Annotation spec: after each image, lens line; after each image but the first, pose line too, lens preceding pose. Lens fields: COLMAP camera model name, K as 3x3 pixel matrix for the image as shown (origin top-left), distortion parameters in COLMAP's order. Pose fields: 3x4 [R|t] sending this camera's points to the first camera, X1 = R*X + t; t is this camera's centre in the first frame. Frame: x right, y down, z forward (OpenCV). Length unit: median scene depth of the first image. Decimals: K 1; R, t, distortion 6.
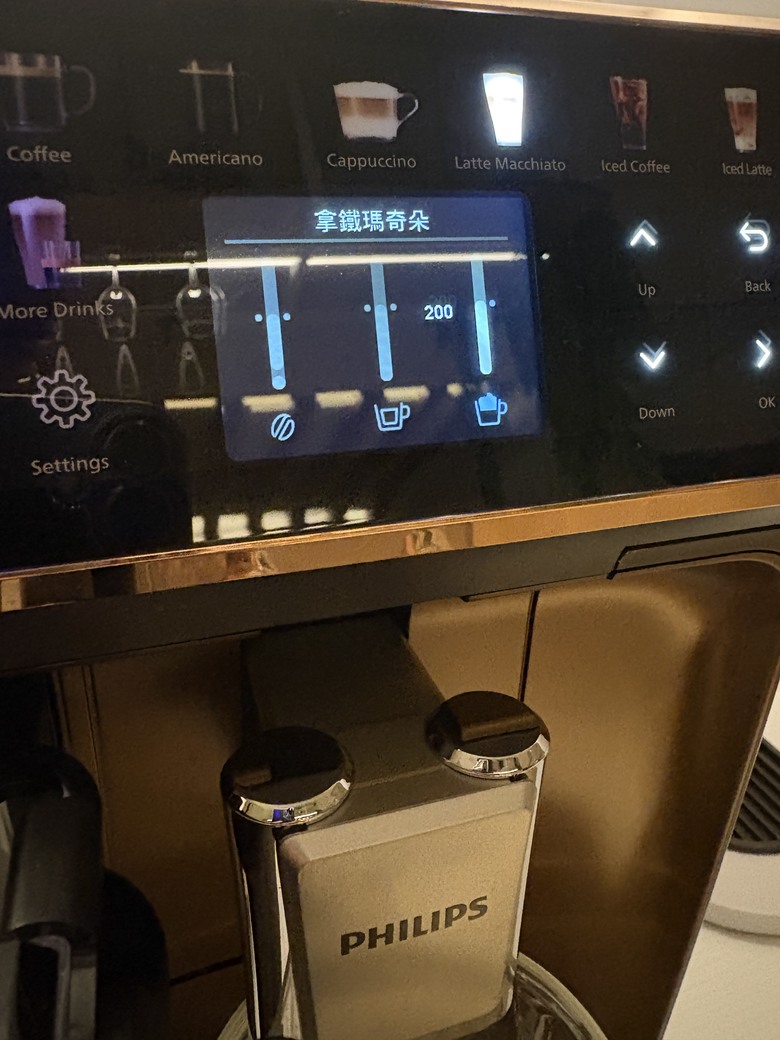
lens RADIAL K [[829.9, 0, 386.7], [0, 829.9, 470.9], [0, 0, 1]] dist [-0.012520, 0.027524]
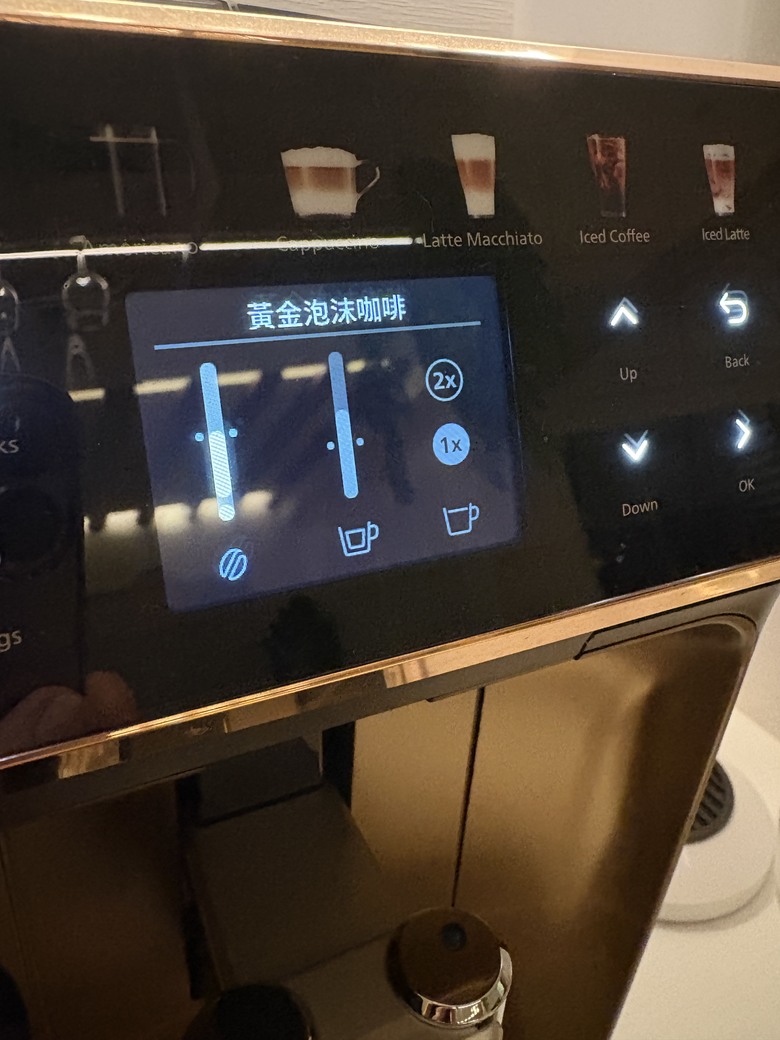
lens RADIAL K [[829.9, 0, 396.3], [0, 829.9, 468.5], [0, 0, 1]] dist [-0.012520, 0.027524]
pose [[0.990830, -0.031167, 0.131472, -0.060939], [0.024781, 0.998445, 0.049932, -0.167589], [-0.132824, -0.046216, 0.990062, 0.130798]]
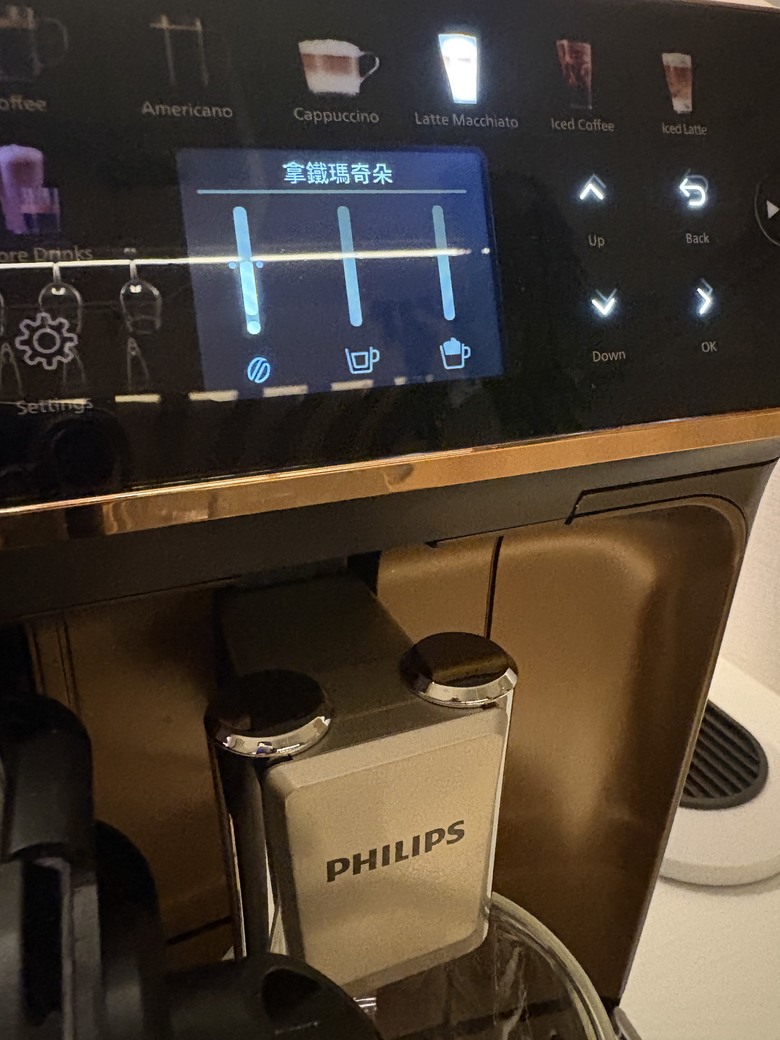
lens RADIAL K [[829.9, 0, 384.1], [0, 829.9, 468.8], [0, 0, 1]] dist [-0.012520, 0.027524]
pose [[0.997498, -0.028356, 0.064753, -0.035021], [0.028670, 0.999581, -0.003923, 0.070500], [-0.064615, 0.005770, 0.997894, -0.040821]]
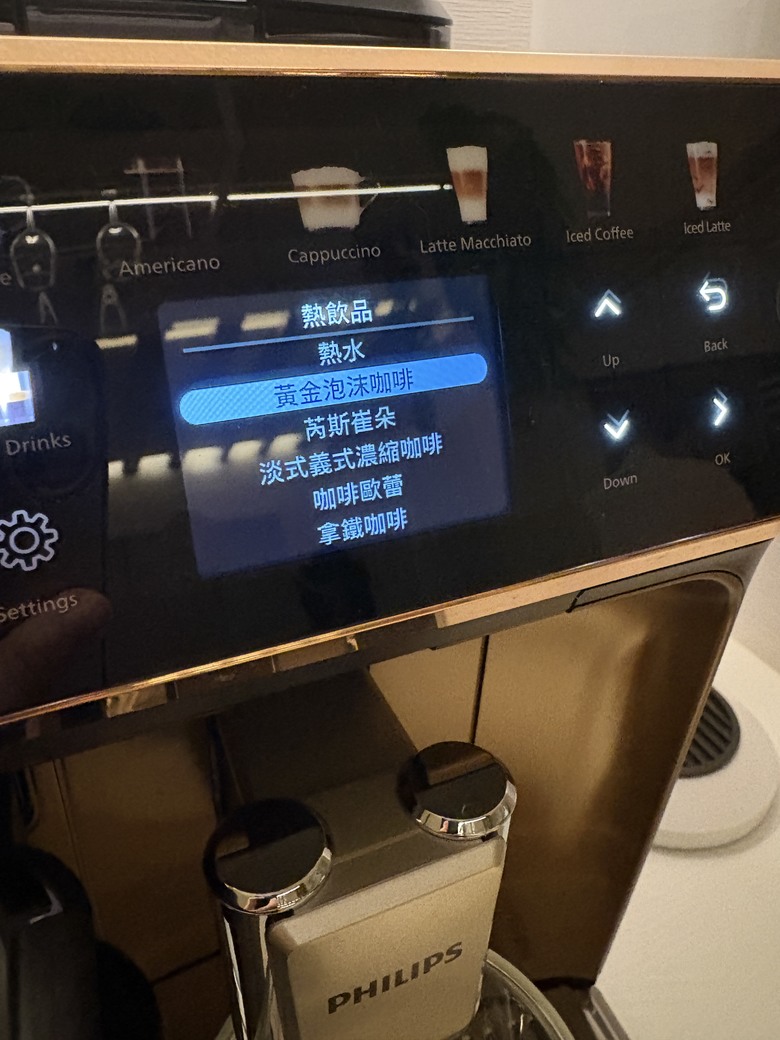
lens RADIAL K [[829.9, 0, 389.7], [0, 829.9, 451.4], [0, 0, 1]] dist [-0.012520, 0.027524]
pose [[0.995629, -0.035844, 0.086250, -0.040770], [0.026428, 0.993807, 0.107927, -0.225723], [-0.089584, -0.105176, 0.990410, 0.025679]]
